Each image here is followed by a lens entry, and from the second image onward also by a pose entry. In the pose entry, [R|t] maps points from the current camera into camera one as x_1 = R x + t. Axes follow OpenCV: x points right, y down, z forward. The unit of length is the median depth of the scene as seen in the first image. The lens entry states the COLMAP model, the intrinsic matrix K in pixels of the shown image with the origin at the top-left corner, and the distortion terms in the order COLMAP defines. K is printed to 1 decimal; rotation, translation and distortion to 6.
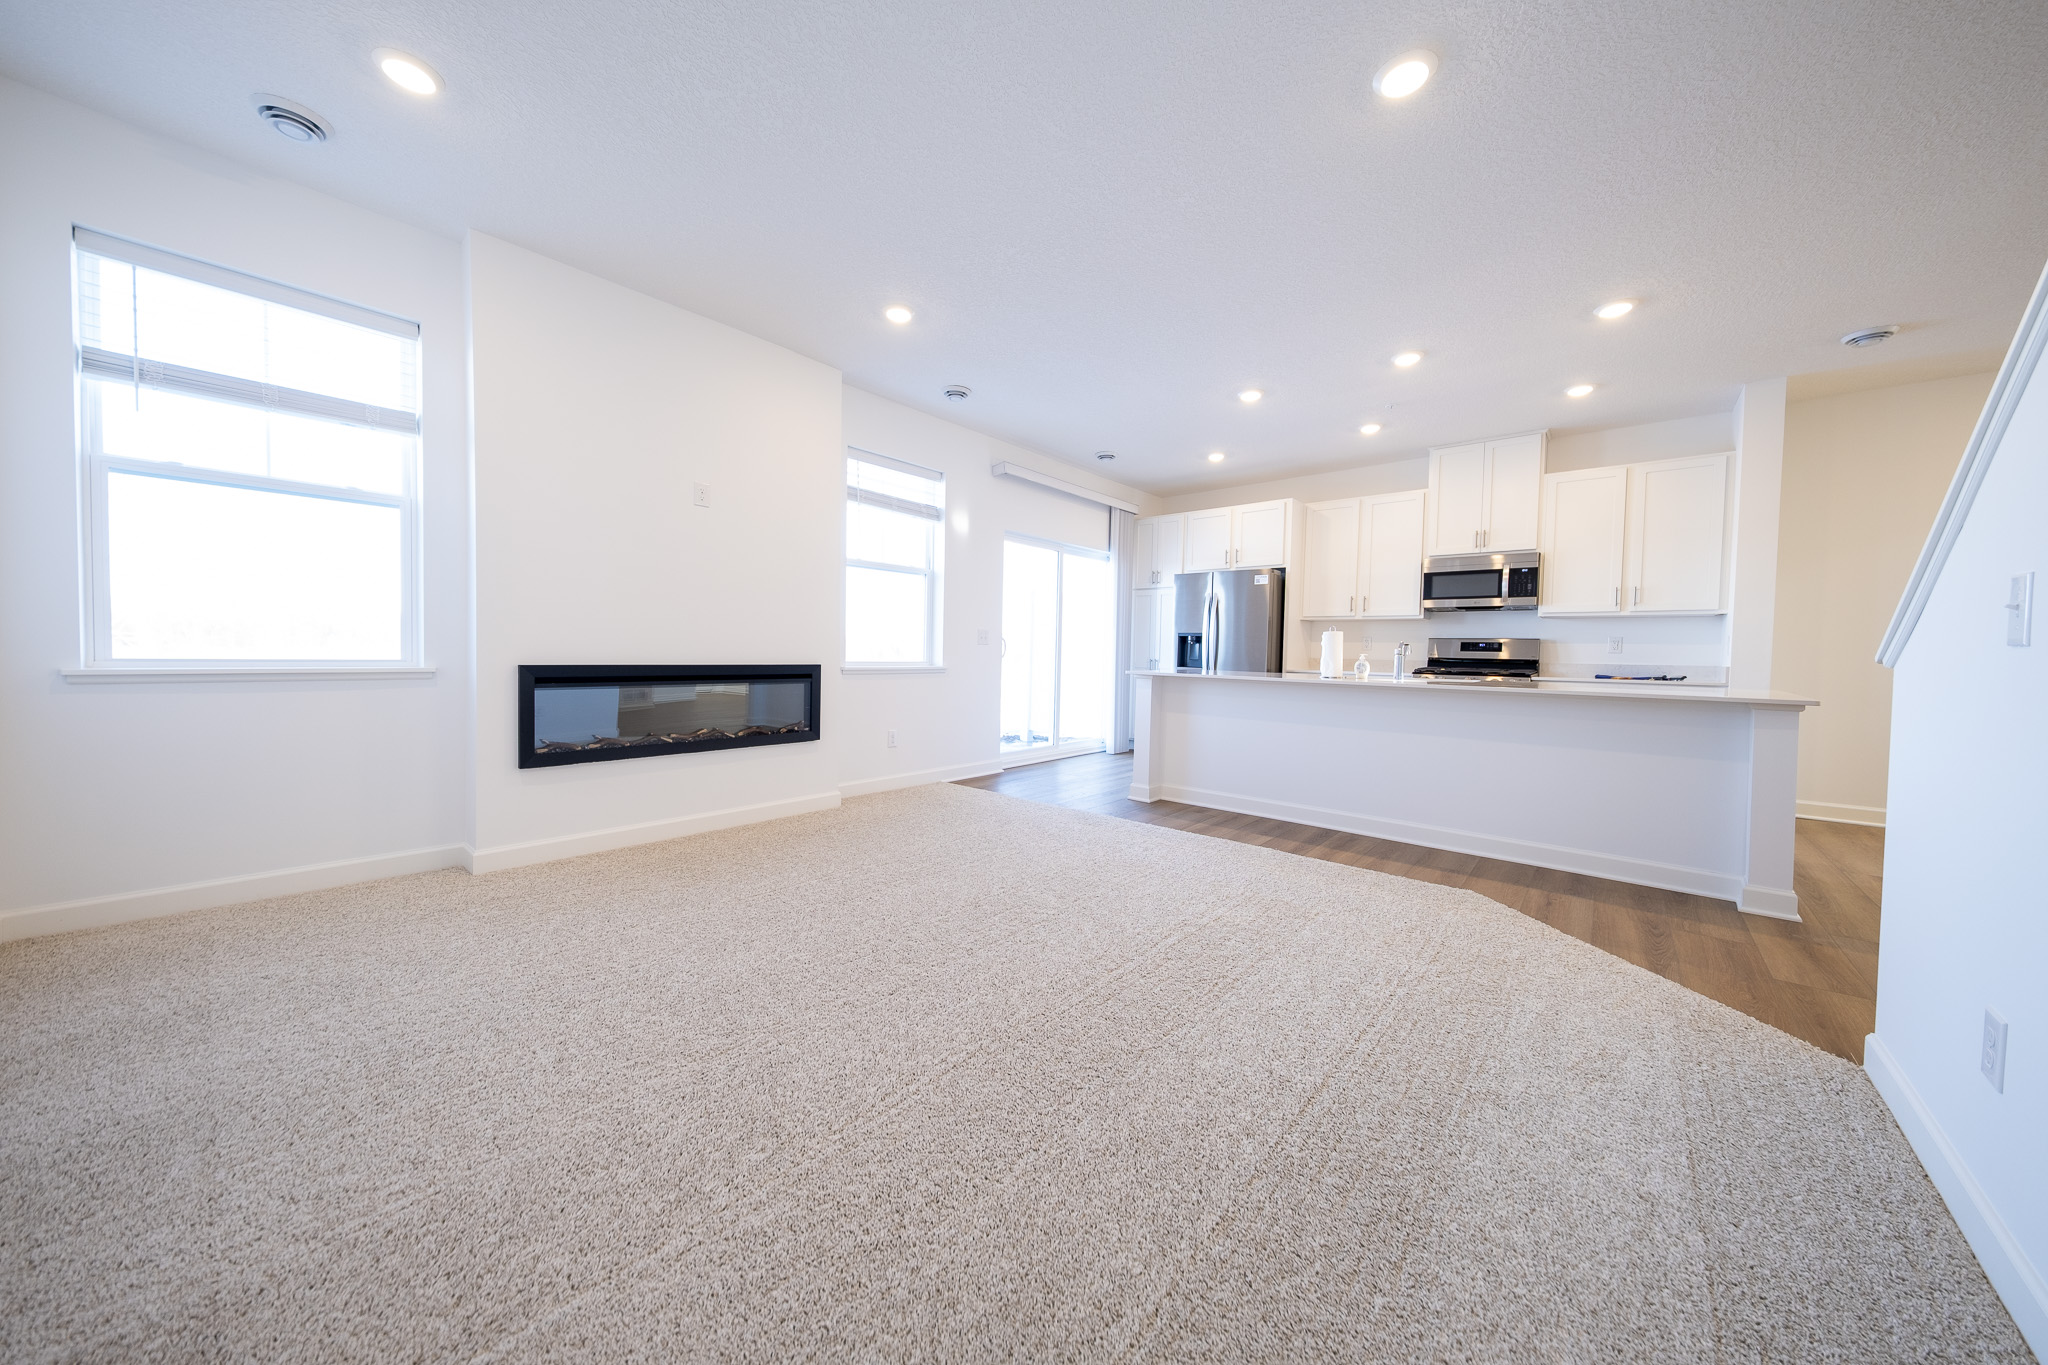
lens RADIAL K [[689.1, 0, 1044.8], [0, 689.1, 677.8], [0, 0, 1]] dist [0.008501, -0.000237]
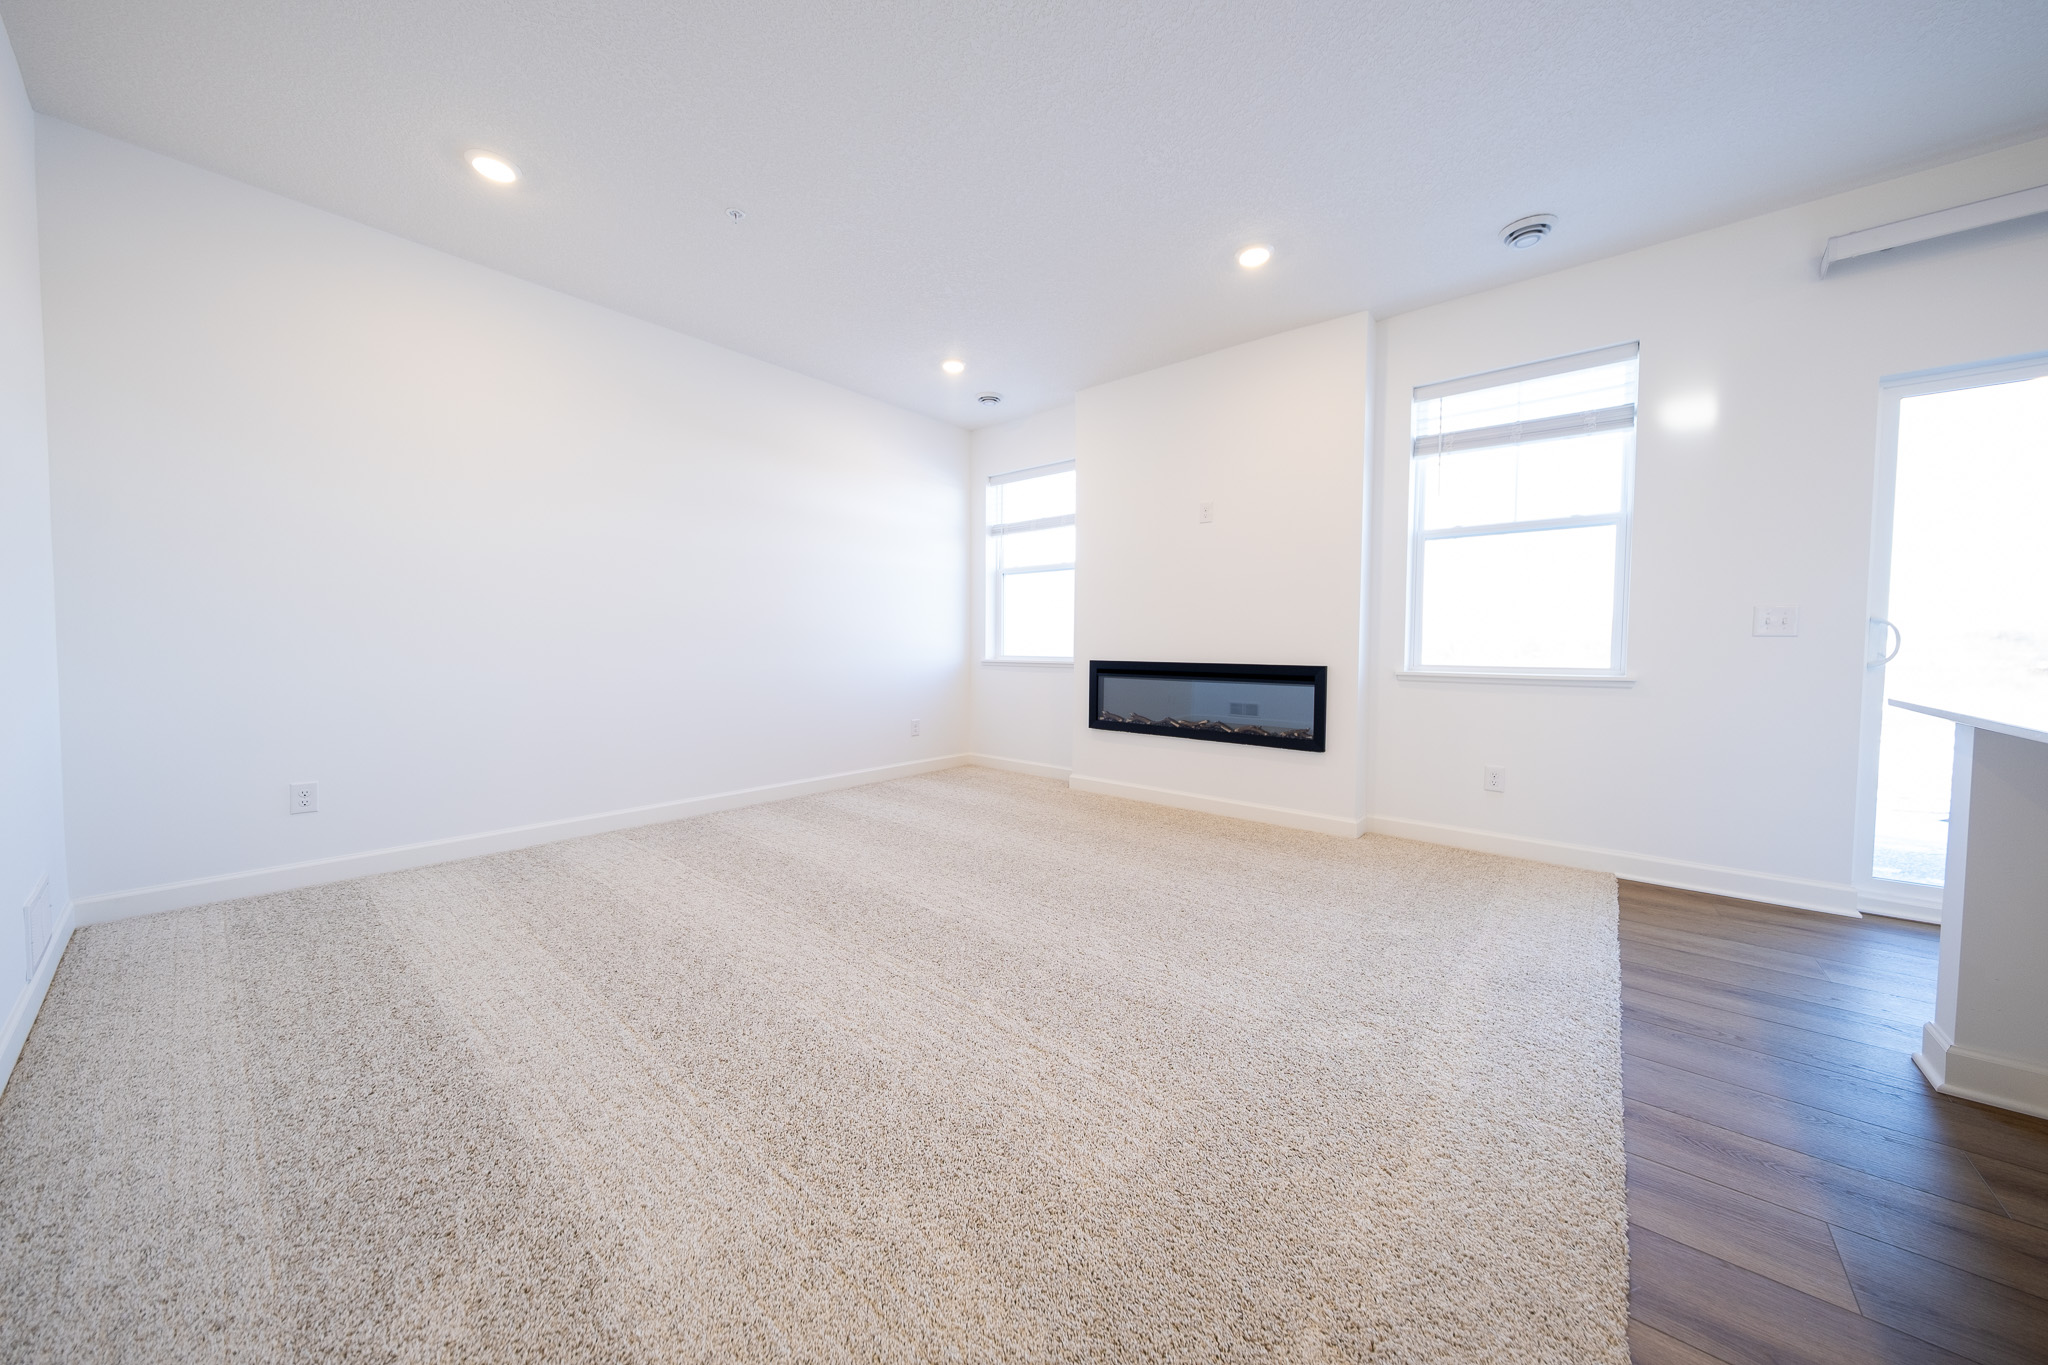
lens RADIAL K [[689.1, 0, 1025.1], [0, 689.1, 676.1], [0, 0, 1]] dist [0.008501, -0.000237]
pose [[-0.006712, 0.025052, -0.999664, 0.554830], [-0.045534, 0.998642, 0.025332, -0.011082], [0.998940, 0.045689, -0.005562, 0.629450]]
